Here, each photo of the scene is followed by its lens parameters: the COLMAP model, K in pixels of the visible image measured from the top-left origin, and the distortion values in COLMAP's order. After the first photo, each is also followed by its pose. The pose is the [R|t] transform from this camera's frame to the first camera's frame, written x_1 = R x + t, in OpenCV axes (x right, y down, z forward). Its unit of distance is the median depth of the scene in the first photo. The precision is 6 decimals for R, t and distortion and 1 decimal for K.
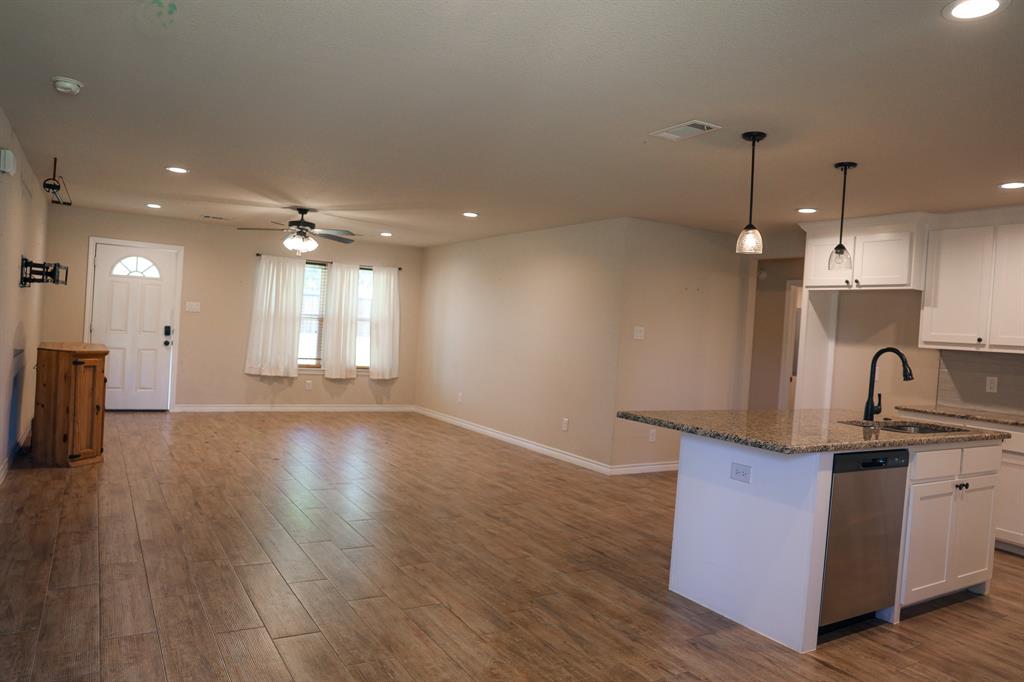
lens RADIAL K [[707.5, 0, 518.4], [0, 707.5, 338.2], [0, 0, 1]] dist [-0.114533, 0.088861]
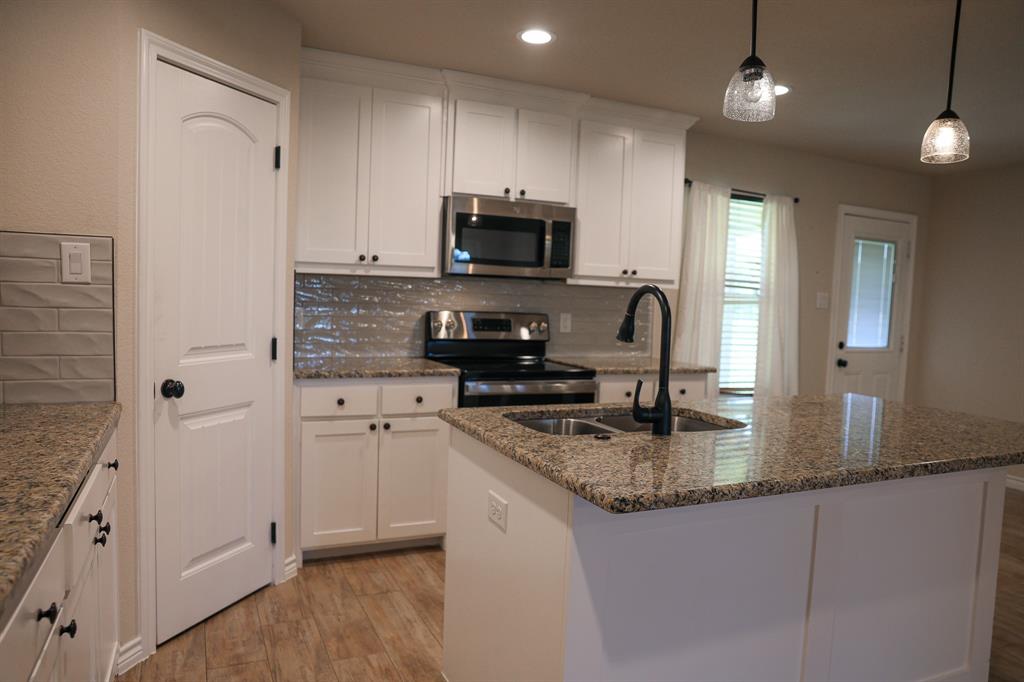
lens RADIAL K [[707.5, 0, 518.4], [0, 707.5, 338.2], [0, 0, 1]] dist [-0.114533, 0.088861]
pose [[-0.988062, -0.113863, 0.103770, 0.444512], [-0.105244, 0.990801, 0.085067, 0.014144], [-0.112501, 0.073130, -0.990957, 1.183914]]
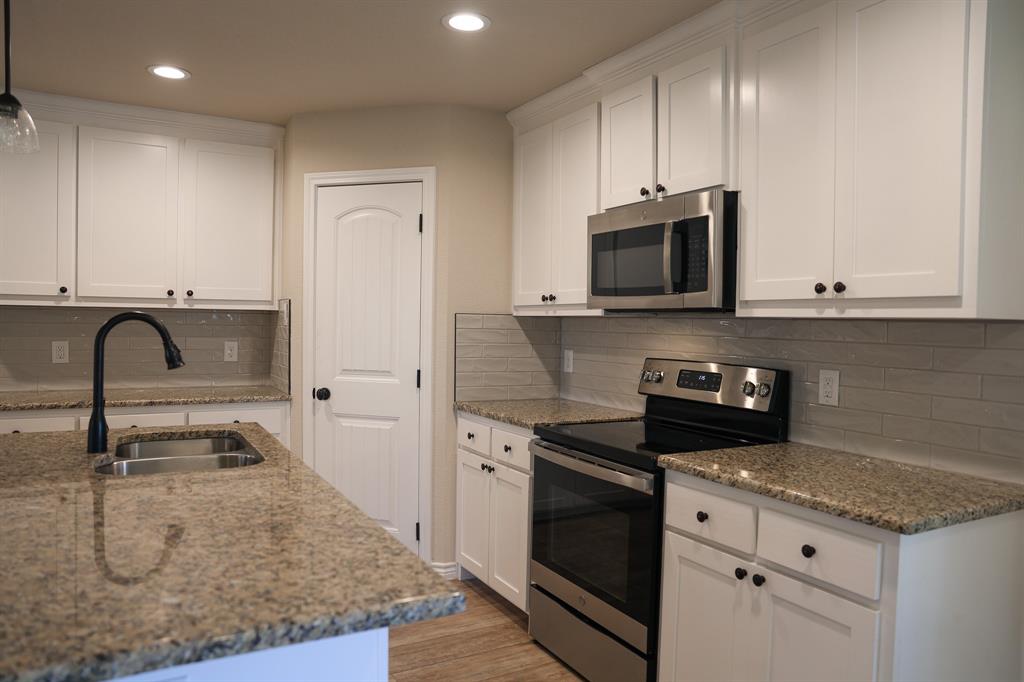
lens RADIAL K [[707.5, 0, 518.4], [0, 707.5, 338.2], [0, 0, 1]] dist [-0.114533, 0.088861]
pose [[0.038436, -0.091627, 0.995051, 0.005303], [-0.001977, 0.995778, 0.091771, -0.012990], [-0.999259, -0.005494, 0.038093, 0.517483]]
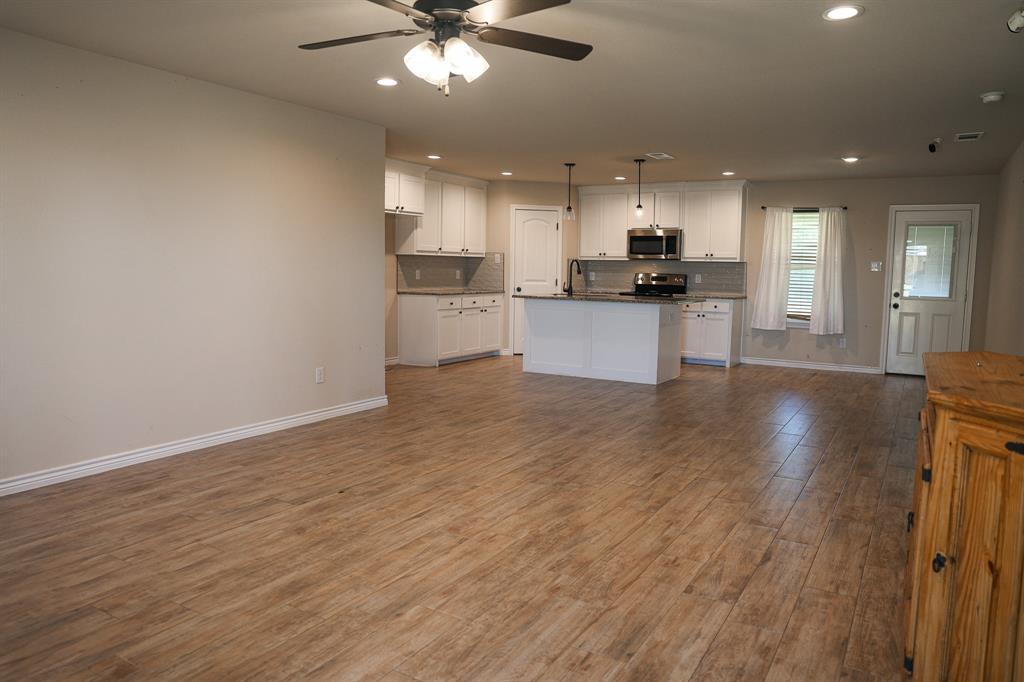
lens RADIAL K [[707.5, 0, 518.4], [0, 707.5, 338.2], [0, 0, 1]] dist [-0.114533, 0.088861]
pose [[-0.466514, -0.161730, 0.869602, -0.989885], [-0.036243, 0.985811, 0.163900, -0.073473], [-0.883771, 0.044945, -0.465756, 1.662450]]
